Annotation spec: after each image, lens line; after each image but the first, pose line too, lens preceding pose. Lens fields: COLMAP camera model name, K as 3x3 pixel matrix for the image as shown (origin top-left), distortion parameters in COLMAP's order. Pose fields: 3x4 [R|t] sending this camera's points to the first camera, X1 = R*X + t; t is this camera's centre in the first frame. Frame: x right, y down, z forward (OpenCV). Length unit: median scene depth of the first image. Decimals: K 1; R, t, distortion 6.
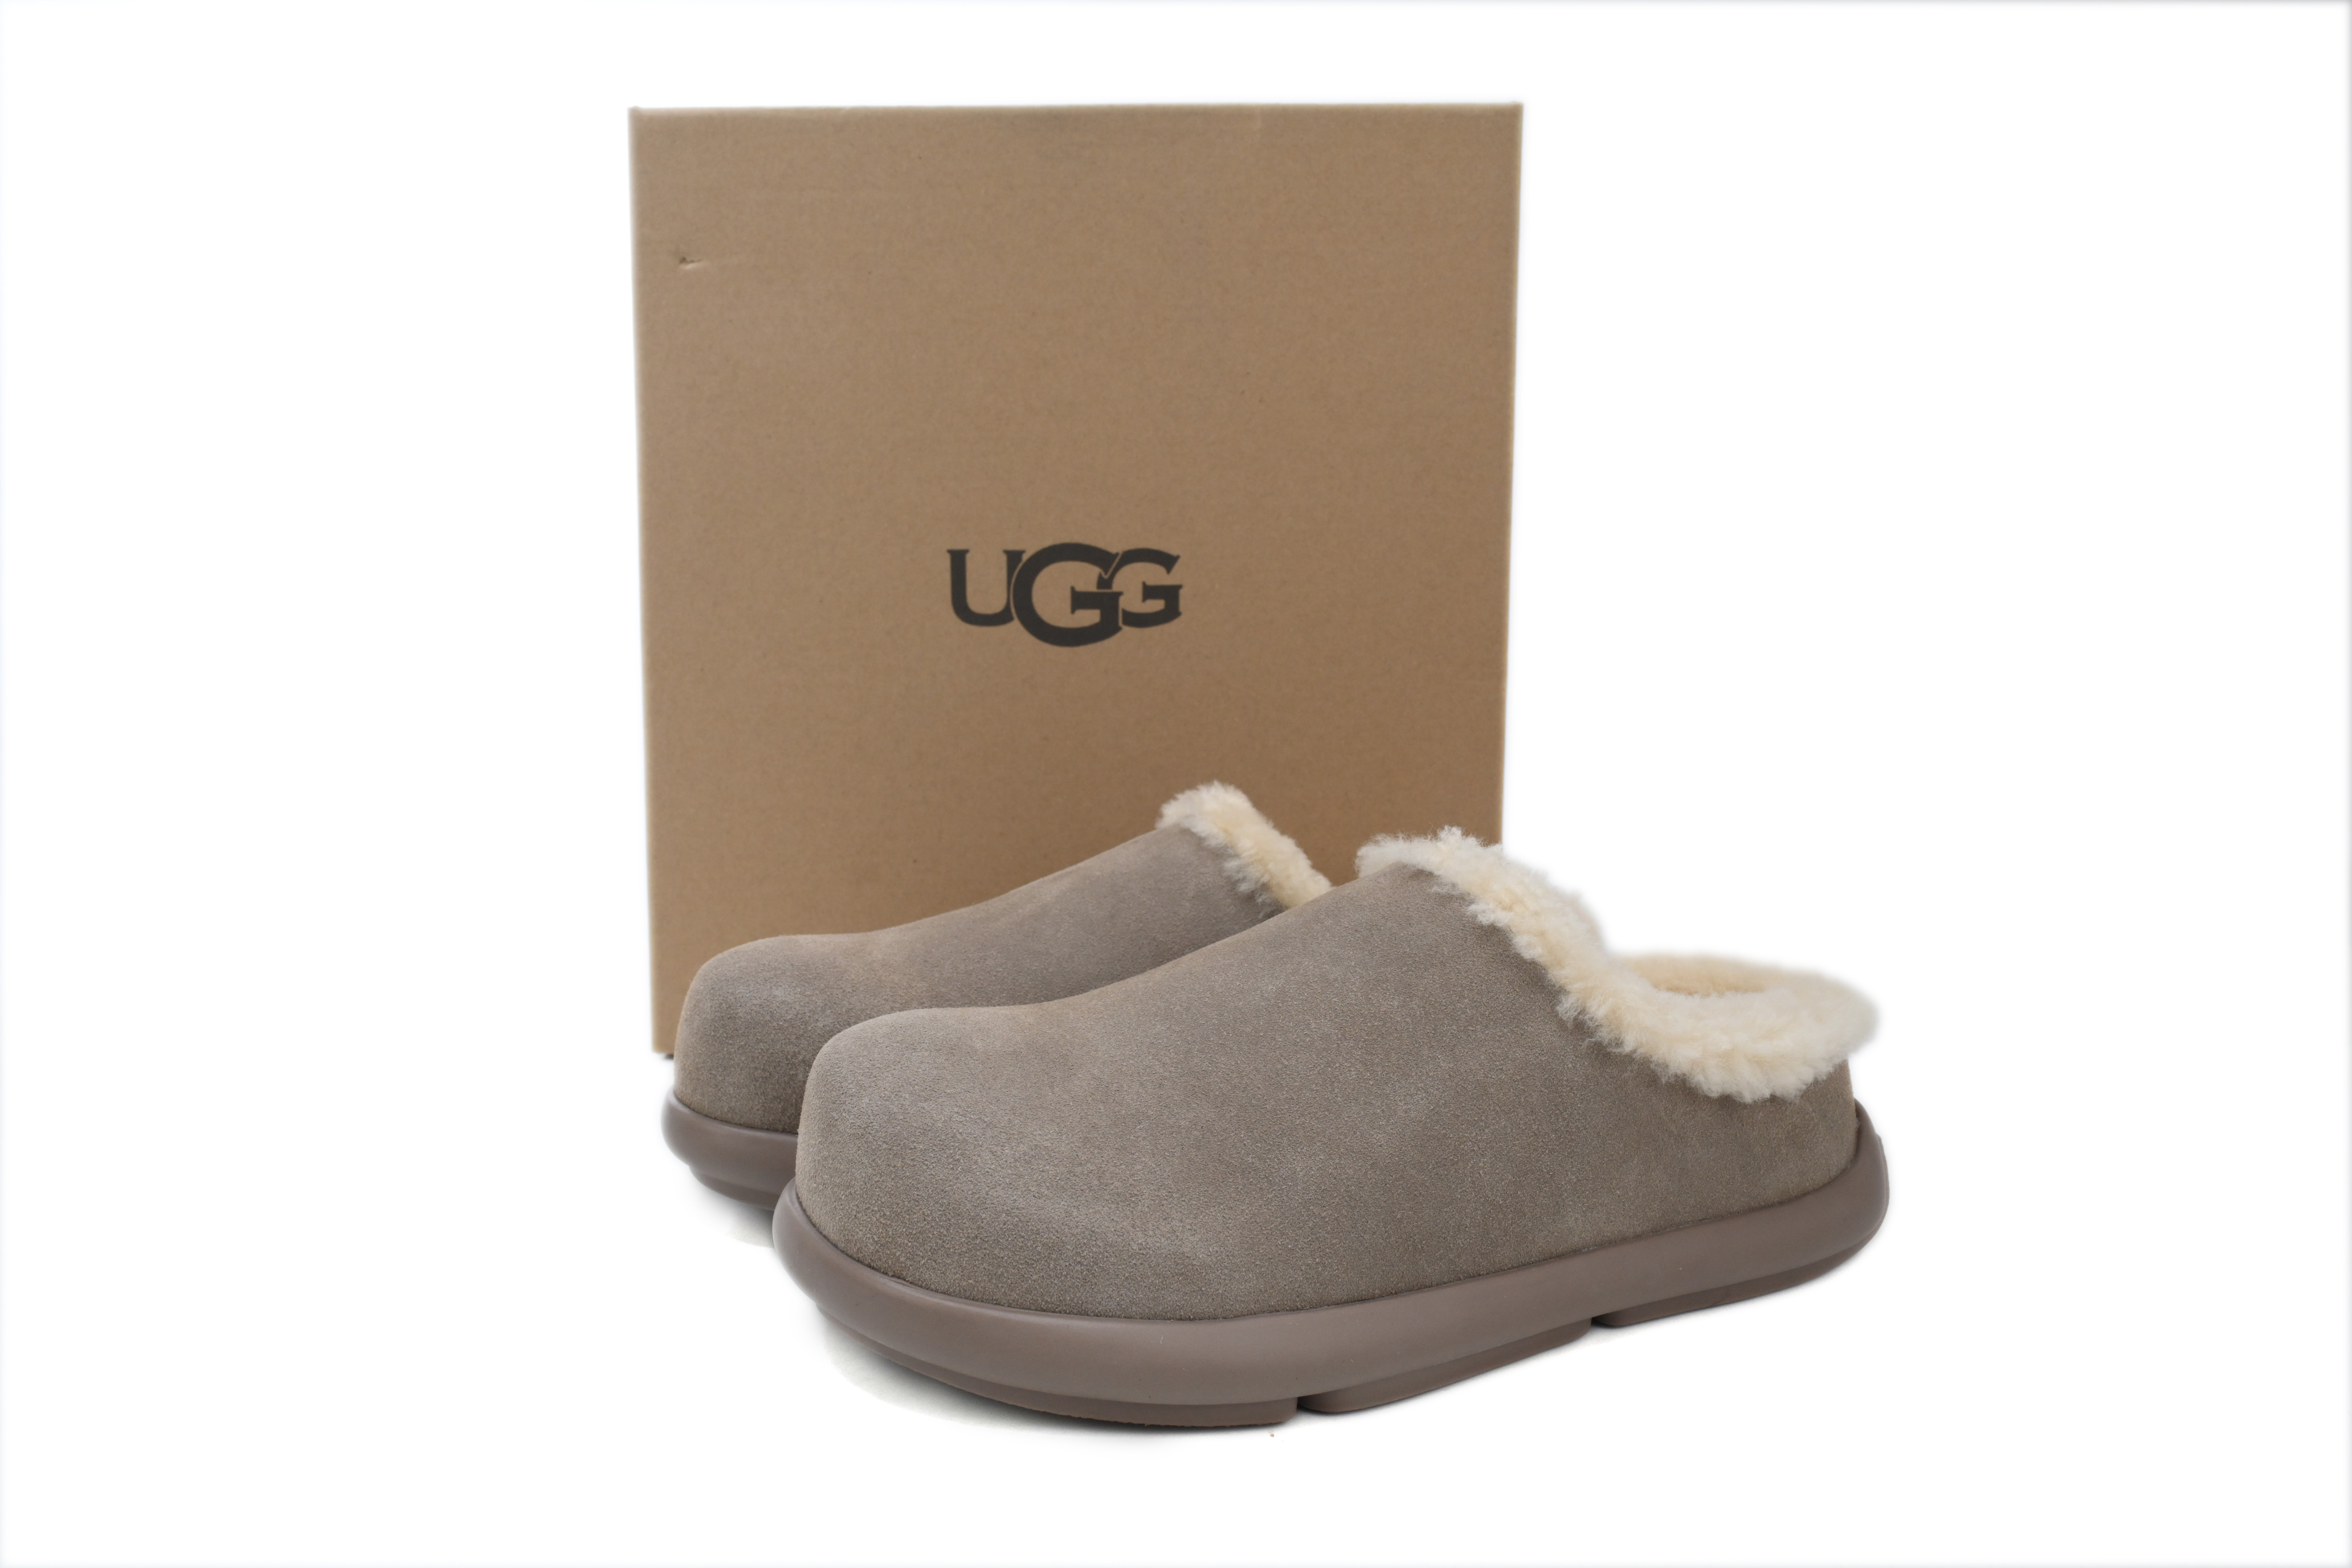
lens RADIAL K [[1749.4, 0, 1177.7], [0, 1749.4, 781.4], [0, 0, 1]] dist [-0.005278, -0.001084]
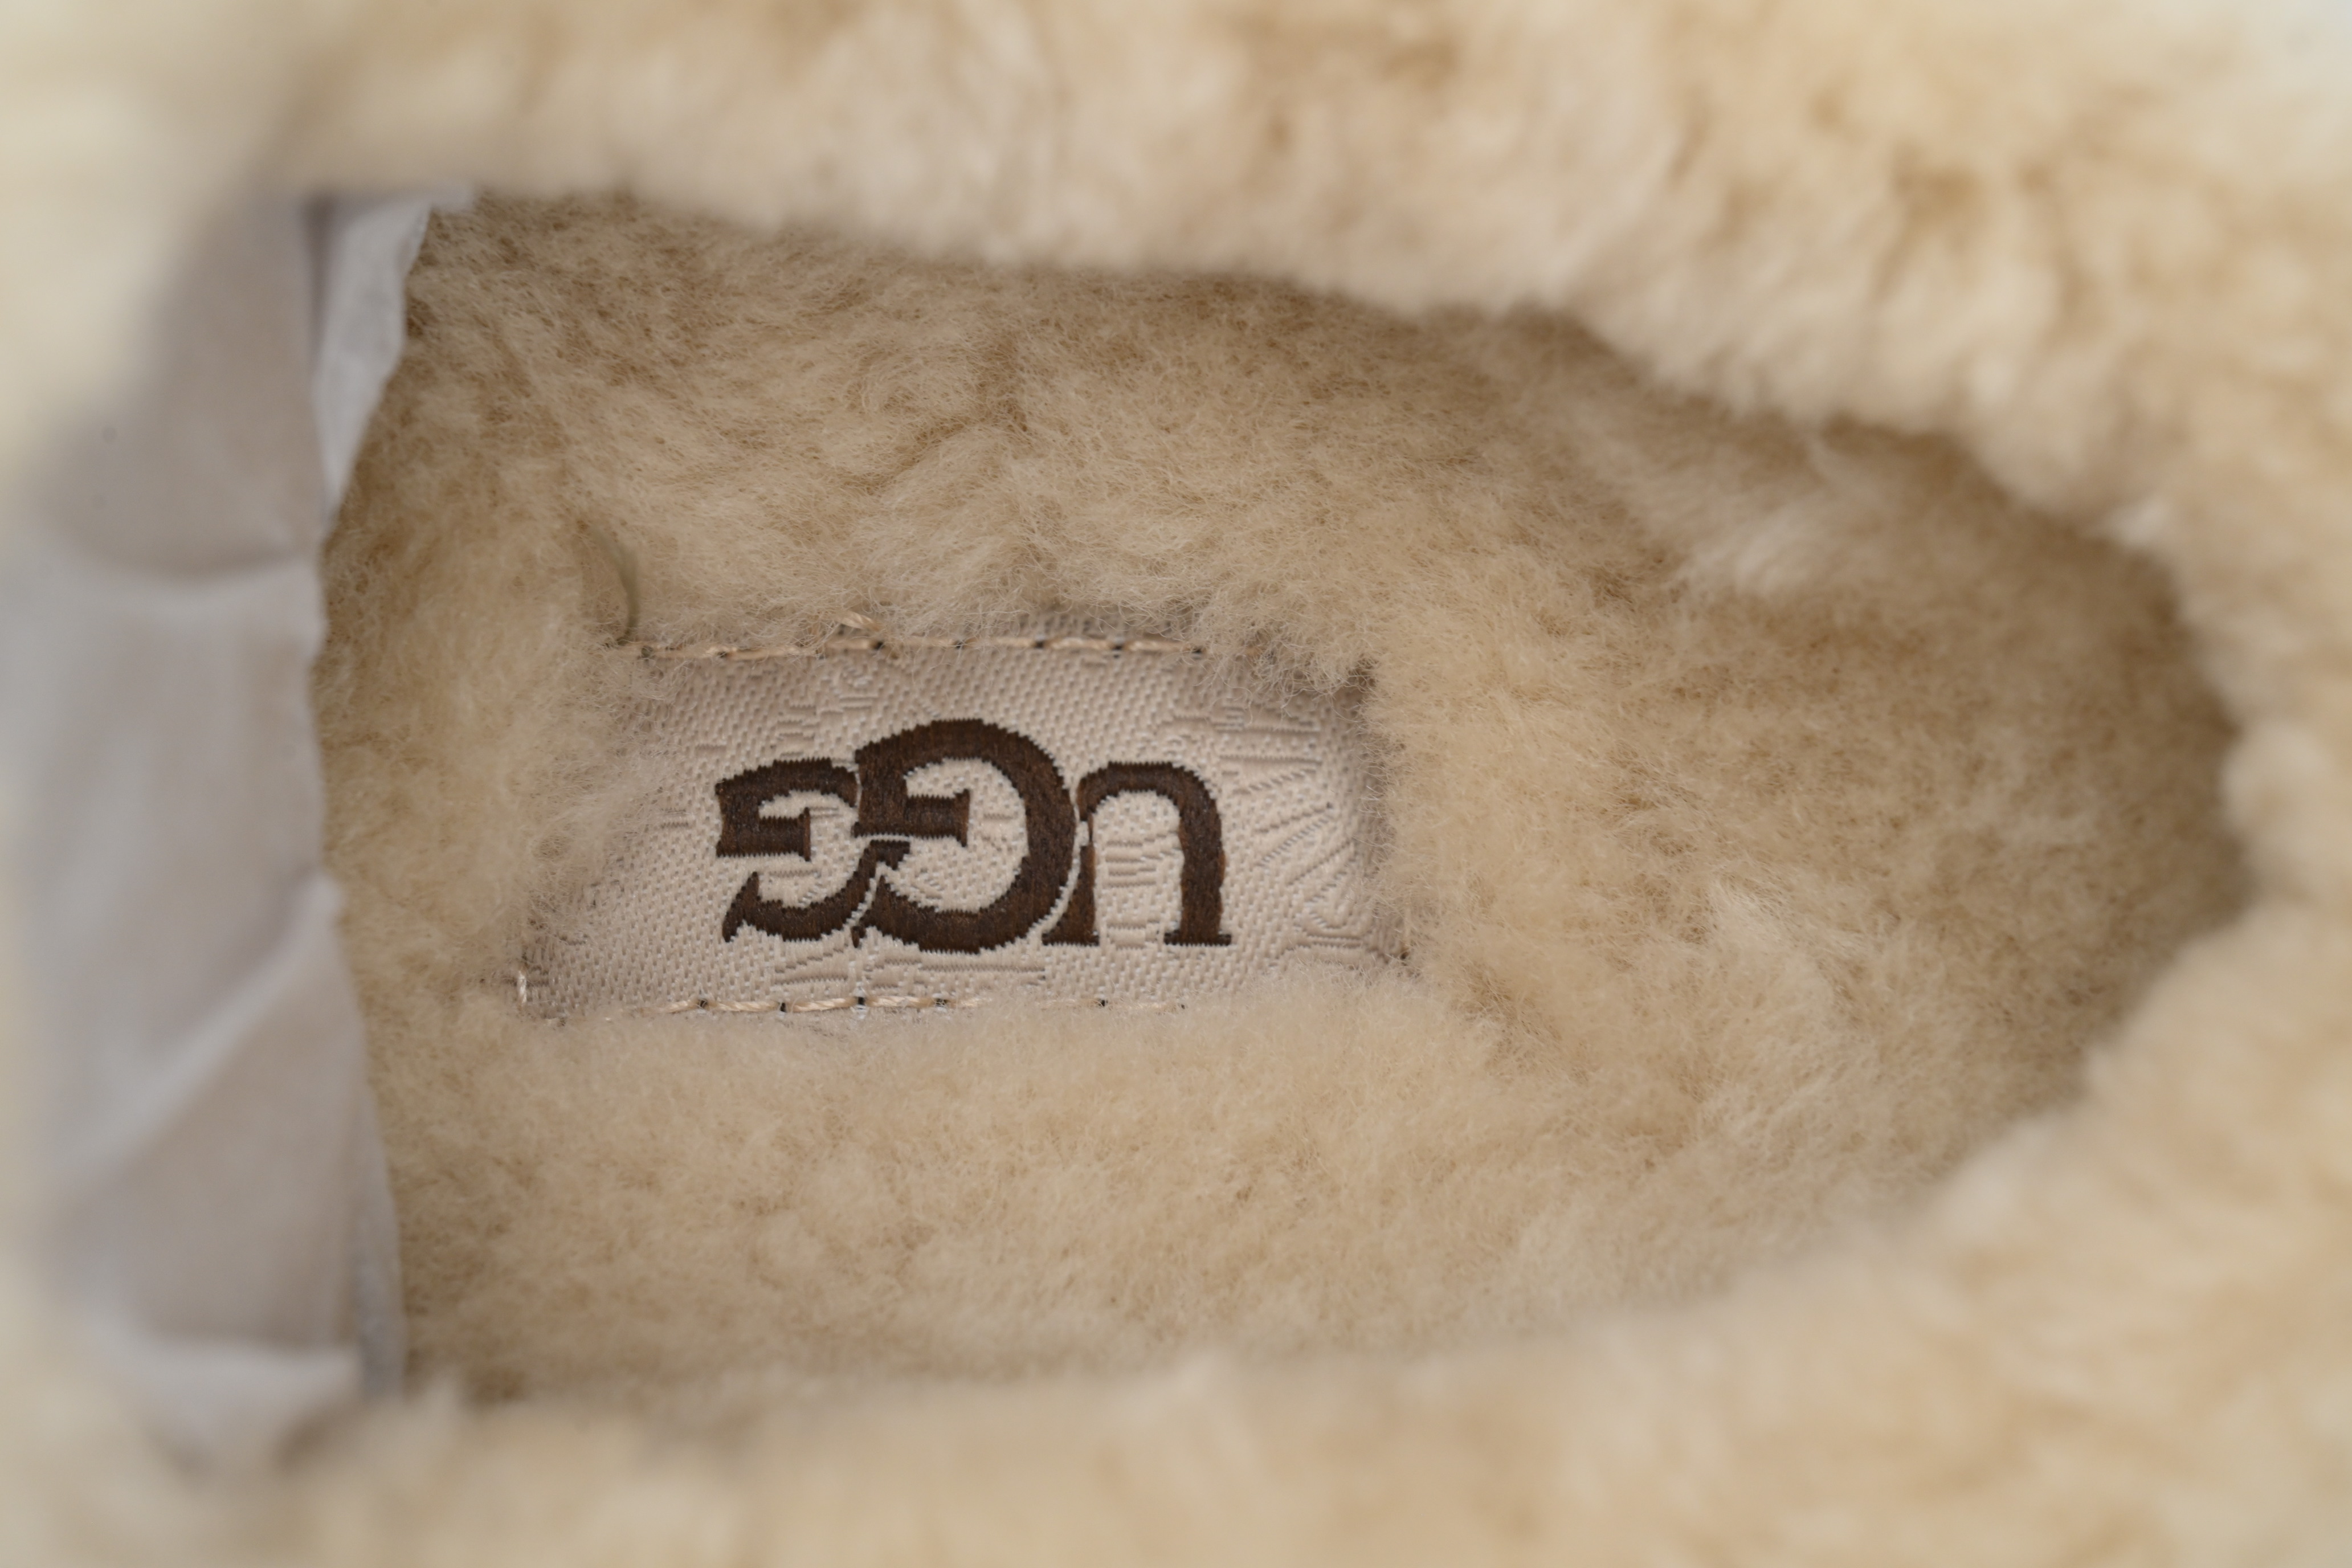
lens RADIAL K [[8126.3, 0, 1175.9], [0, 8126.3, 784.0], [0, 0, 1]] dist [0.131268, 0.000000]
pose [[-0.993808, 0.001693, -0.111099, 0.108285], [0.008121, -0.996102, -0.087830, 0.086231], [-0.110815, -0.088188, 0.989921, -1.025636]]
